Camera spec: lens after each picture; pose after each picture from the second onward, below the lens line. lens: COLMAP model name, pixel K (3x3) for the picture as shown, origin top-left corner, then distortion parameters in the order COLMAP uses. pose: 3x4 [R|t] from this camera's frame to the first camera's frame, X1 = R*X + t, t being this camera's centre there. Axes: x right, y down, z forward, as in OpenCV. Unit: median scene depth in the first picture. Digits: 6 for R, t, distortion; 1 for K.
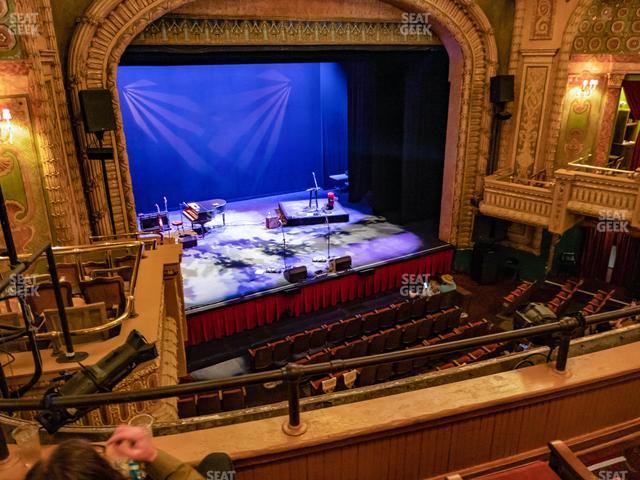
lens RADIAL K [[492.6, 0, 320.5], [0, 492.6, 251.5], [0, 0, 1]] dist [-0.012124, 0.002171]
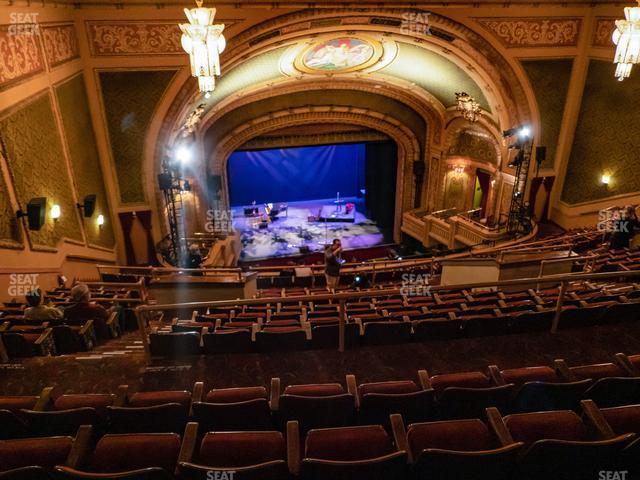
lens RADIAL K [[490.9, 0, 319.7], [0, 490.9, 262.8], [0, 0, 1]] dist [-0.010894, -0.000949]
pose [[0.954007, 0.139002, -0.265611, 0.535196], [-0.111252, 0.986895, 0.116885, -0.138444], [0.278377, -0.081960, 0.956969, -0.905358]]
